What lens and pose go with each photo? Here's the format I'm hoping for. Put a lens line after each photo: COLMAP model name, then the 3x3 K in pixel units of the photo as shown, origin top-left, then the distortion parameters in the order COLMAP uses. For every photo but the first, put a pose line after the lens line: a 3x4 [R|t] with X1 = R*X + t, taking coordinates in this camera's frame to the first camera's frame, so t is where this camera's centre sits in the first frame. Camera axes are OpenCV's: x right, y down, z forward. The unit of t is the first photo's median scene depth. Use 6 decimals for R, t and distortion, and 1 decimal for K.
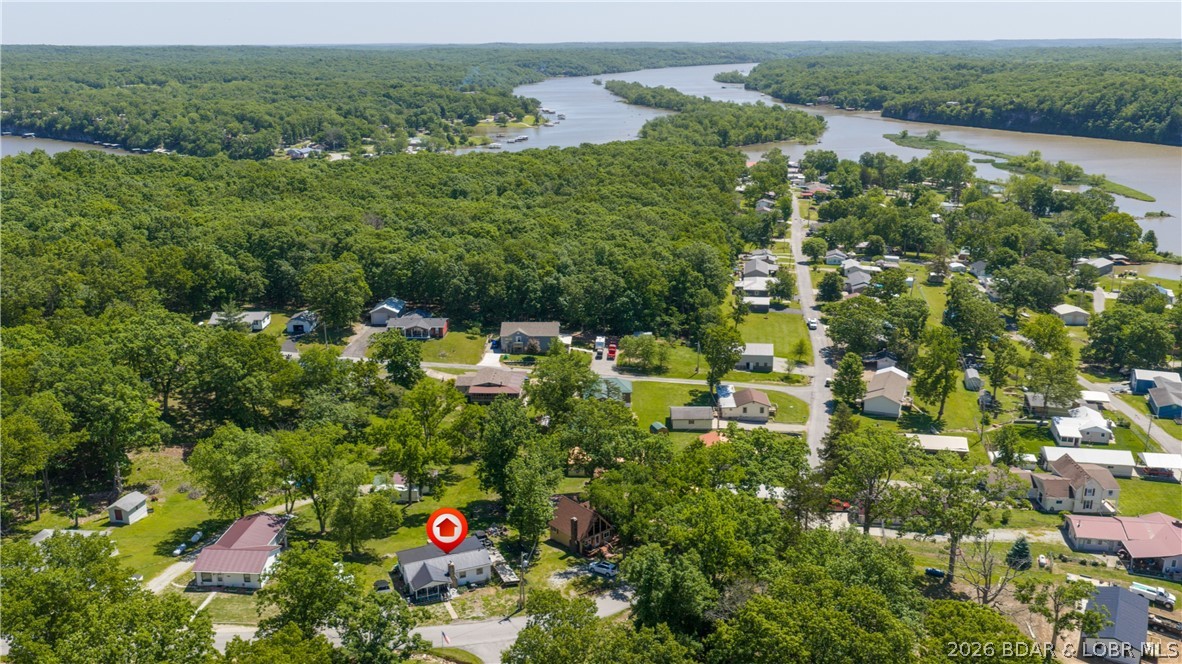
lens RADIAL K [[978.2, 0, 591.0], [0, 978.2, 332.0], [0, 0, 1]] dist [0.030357, -0.061601]
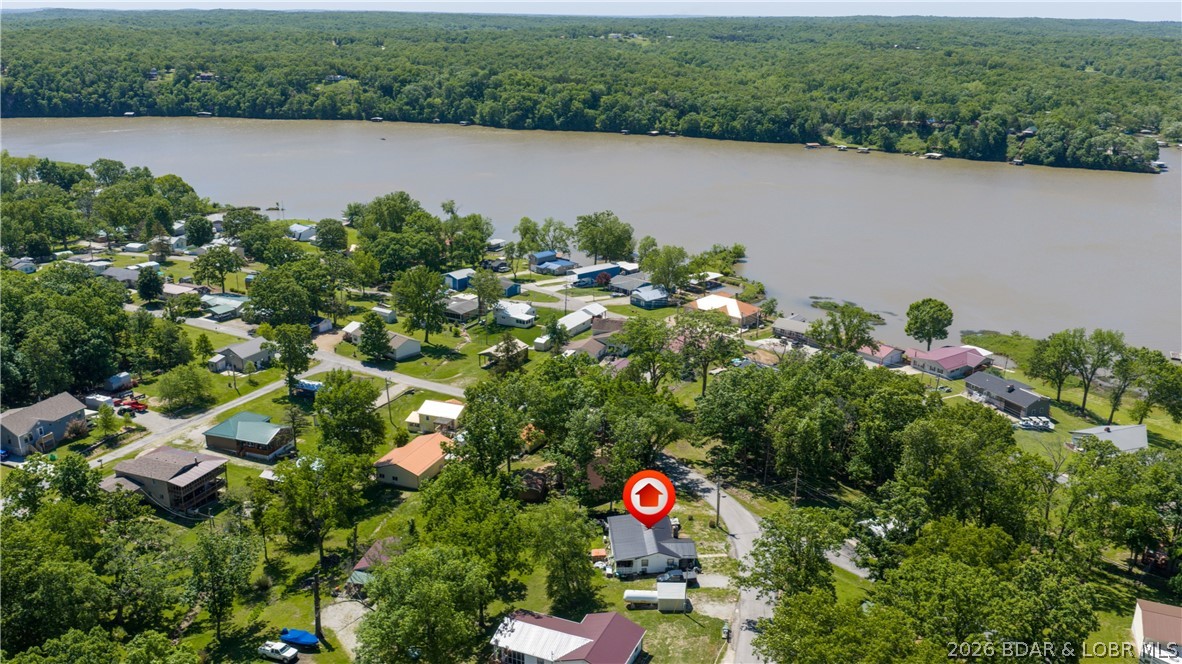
lens RADIAL K [[978.2, 0, 591.0], [0, 978.2, 332.0], [0, 0, 1]] dist [0.030357, -0.061601]
pose [[0.314295, -0.281248, 0.906707, -0.145351], [0.255881, 0.944855, 0.204384, -0.026323], [-0.914190, 0.167772, 0.368929, 0.092741]]
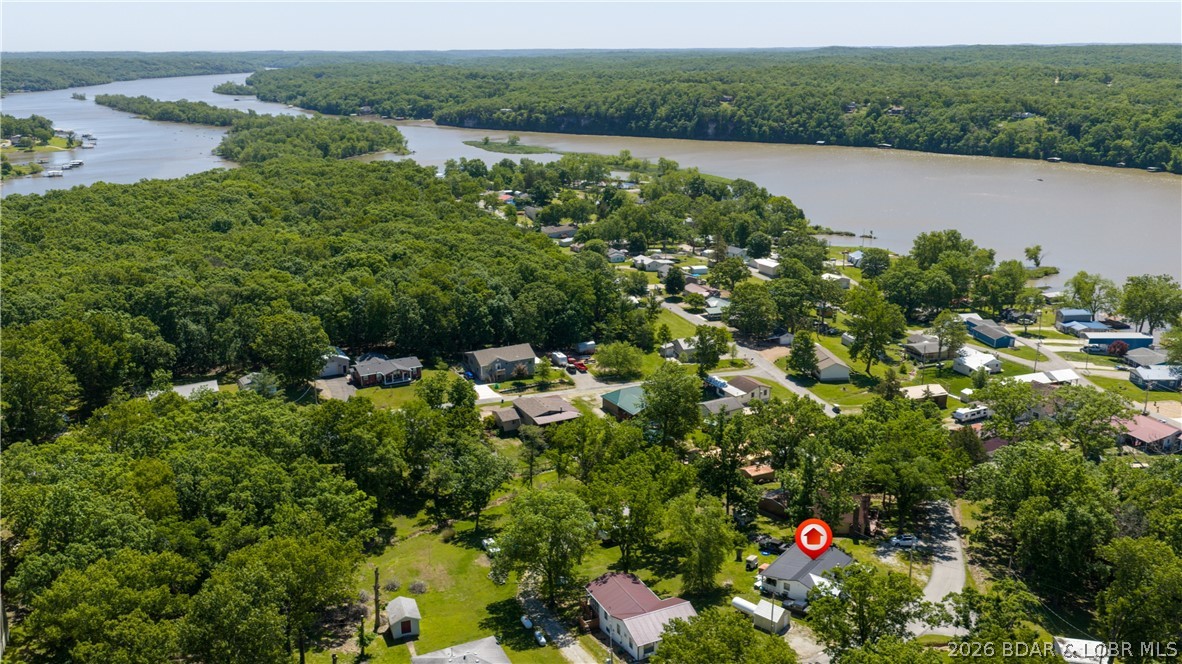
lens RADIAL K [[978.2, 0, 591.0], [0, 978.2, 332.0], [0, 0, 1]] dist [0.030357, -0.061601]
pose [[0.864569, -0.137138, 0.483439, -0.115432], [0.141526, 0.989550, 0.027605, -0.010056], [-0.482172, 0.044553, 0.874943, 0.029866]]
